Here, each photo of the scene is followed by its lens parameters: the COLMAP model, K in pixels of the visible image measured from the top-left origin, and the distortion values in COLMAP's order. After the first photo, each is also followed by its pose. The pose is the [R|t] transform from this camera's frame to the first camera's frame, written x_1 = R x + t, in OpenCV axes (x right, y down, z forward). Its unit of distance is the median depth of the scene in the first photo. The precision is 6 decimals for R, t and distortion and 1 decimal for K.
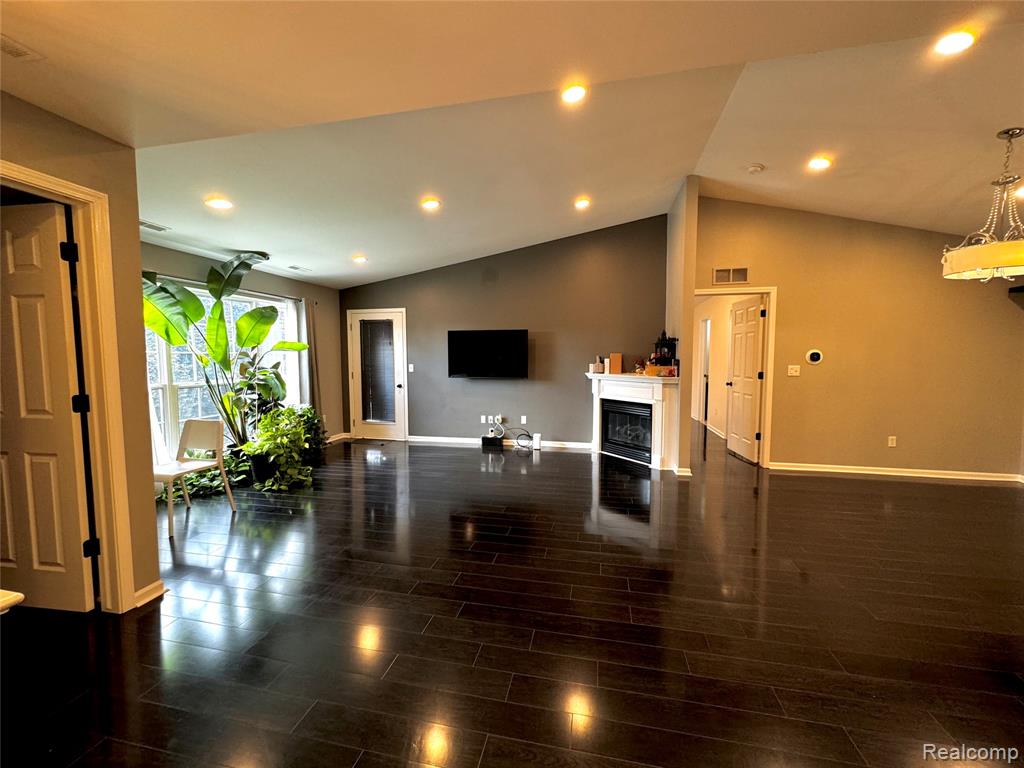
lens RADIAL K [[408.4, 0, 511.6], [0, 408.4, 384.9], [0, 0, 1]] dist [-0.002691, 0.000742]
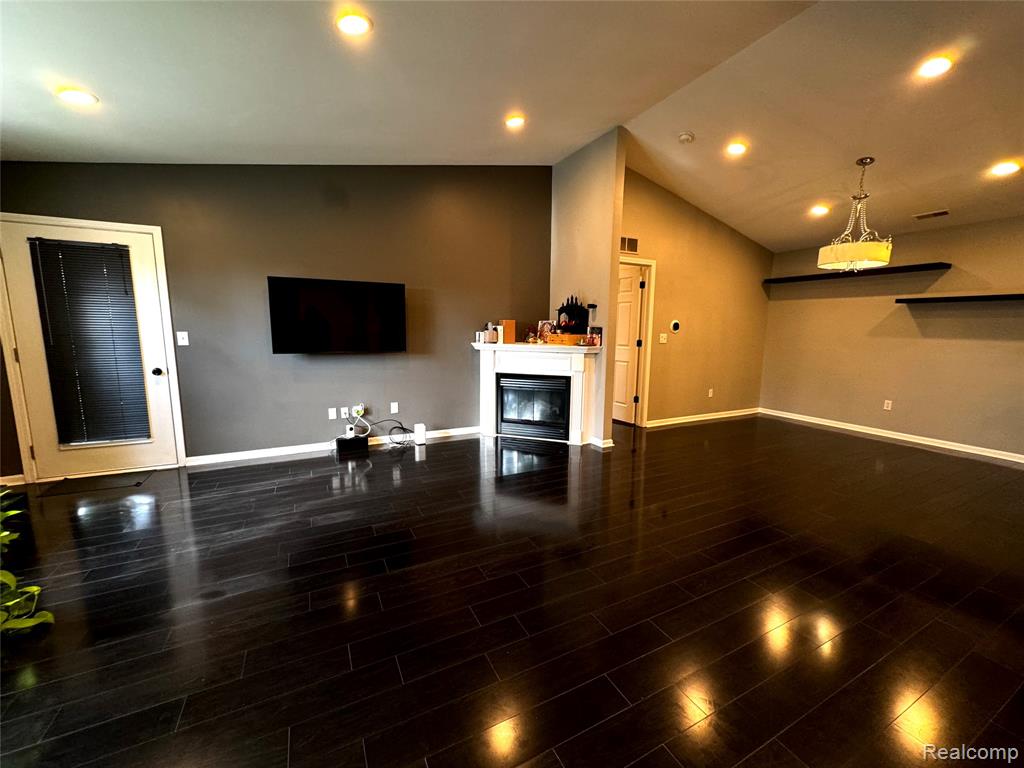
lens RADIAL K [[408.4, 0, 512.6], [0, 408.4, 384.7], [0, 0, 1]] dist [-0.002691, 0.000742]
pose [[0.777258, -0.078131, 0.624313, -0.277909], [0.030862, 0.995800, 0.086199, -0.014259], [-0.628425, -0.047731, 0.776404, 0.305462]]
